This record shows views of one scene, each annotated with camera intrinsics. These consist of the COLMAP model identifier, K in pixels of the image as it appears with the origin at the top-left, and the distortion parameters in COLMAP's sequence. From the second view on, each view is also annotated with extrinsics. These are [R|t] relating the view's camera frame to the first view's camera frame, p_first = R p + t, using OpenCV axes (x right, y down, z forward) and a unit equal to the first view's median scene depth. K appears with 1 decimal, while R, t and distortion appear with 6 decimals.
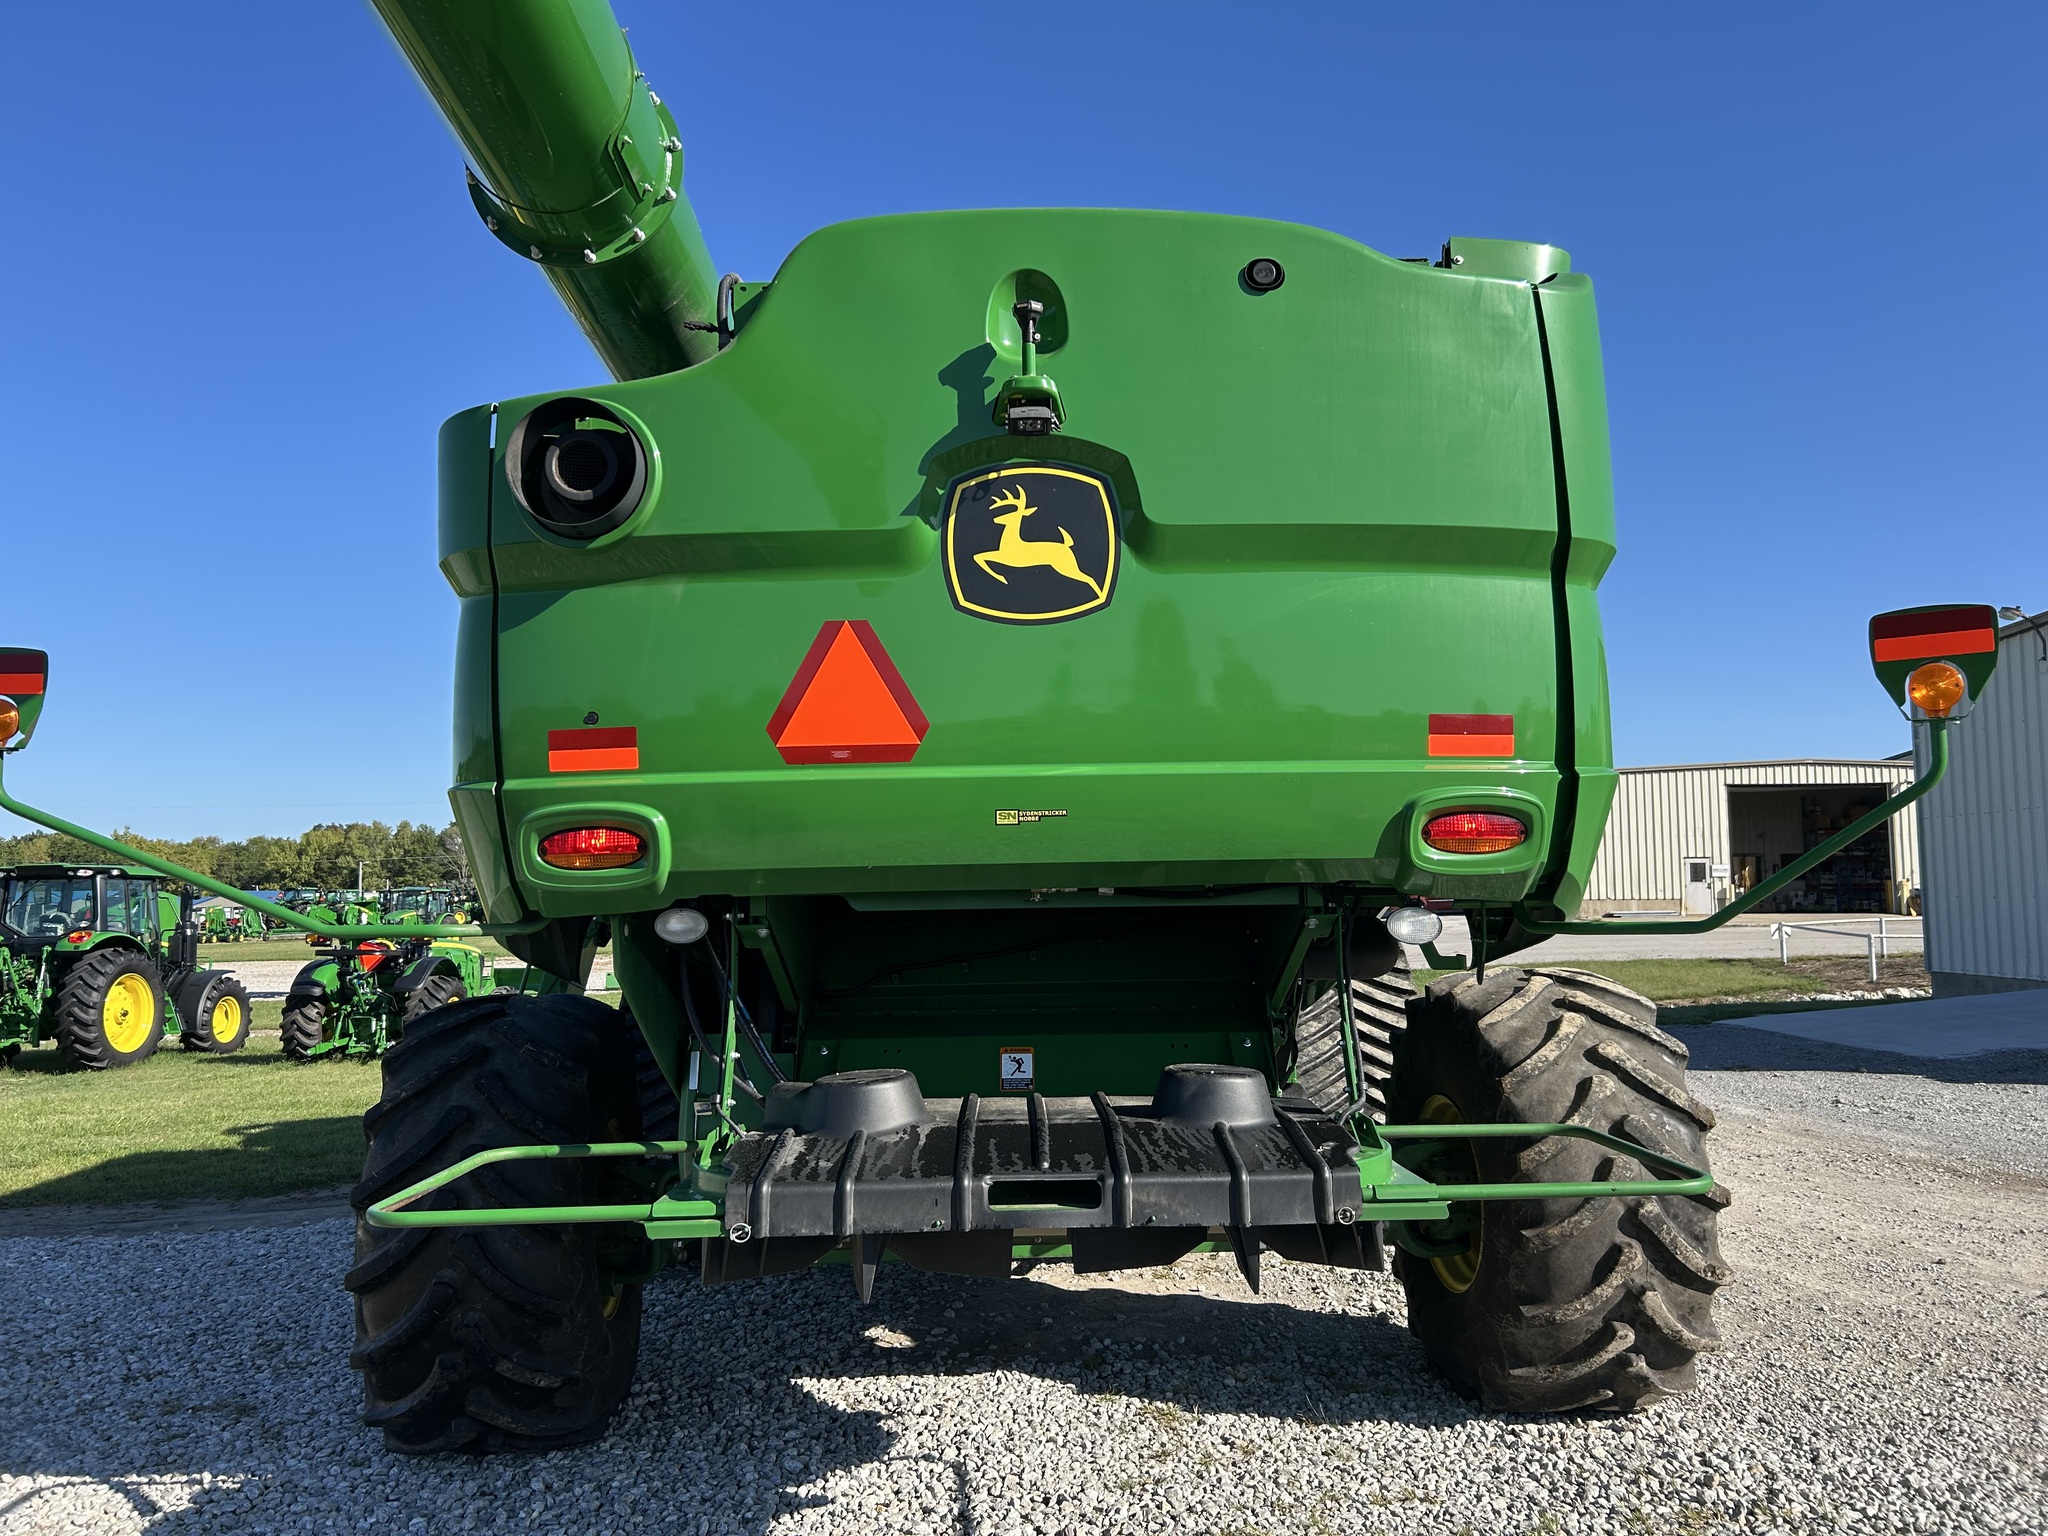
lens RADIAL K [[1422.4, 0, 1024.6], [0, 1422.4, 815.1], [0, 0, 1]] dist [0.003743, -0.001781]
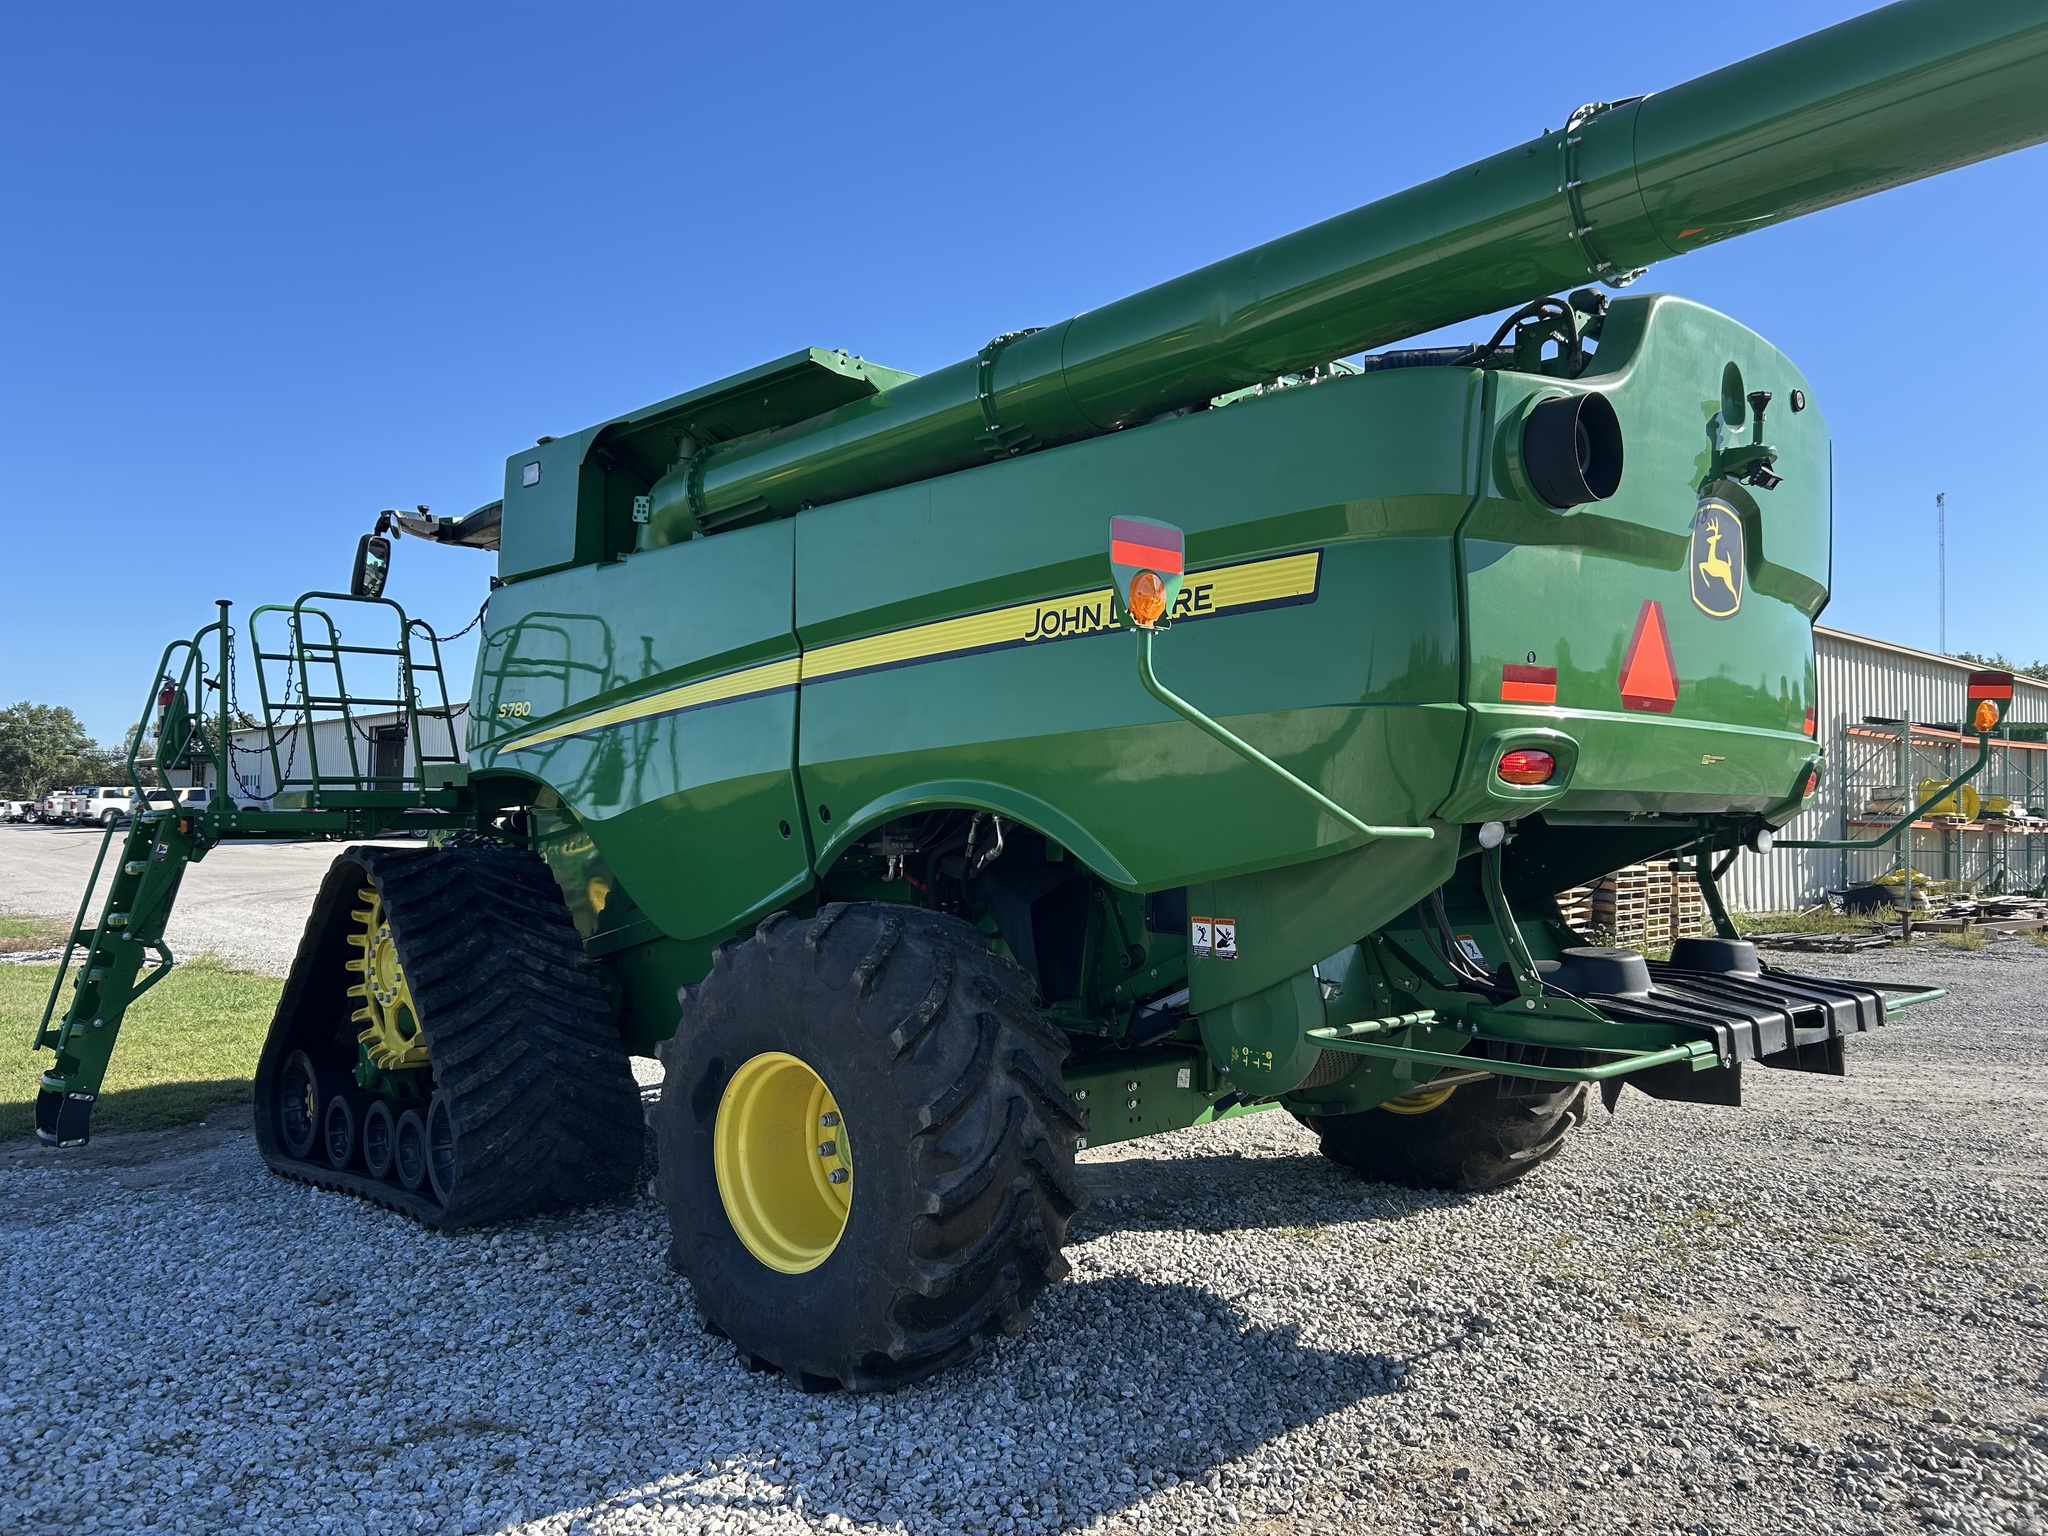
lens RADIAL K [[1397.5, 0, 1026.1], [0, 1397.5, 808.4], [0, 0, 1]] dist [0.102758, -0.171554]
pose [[0.772967, 0.028483, 0.633807, -1.033737], [-0.057943, 0.997986, 0.025816, 0.039141], [-0.631795, -0.056680, 0.773061, 0.260389]]
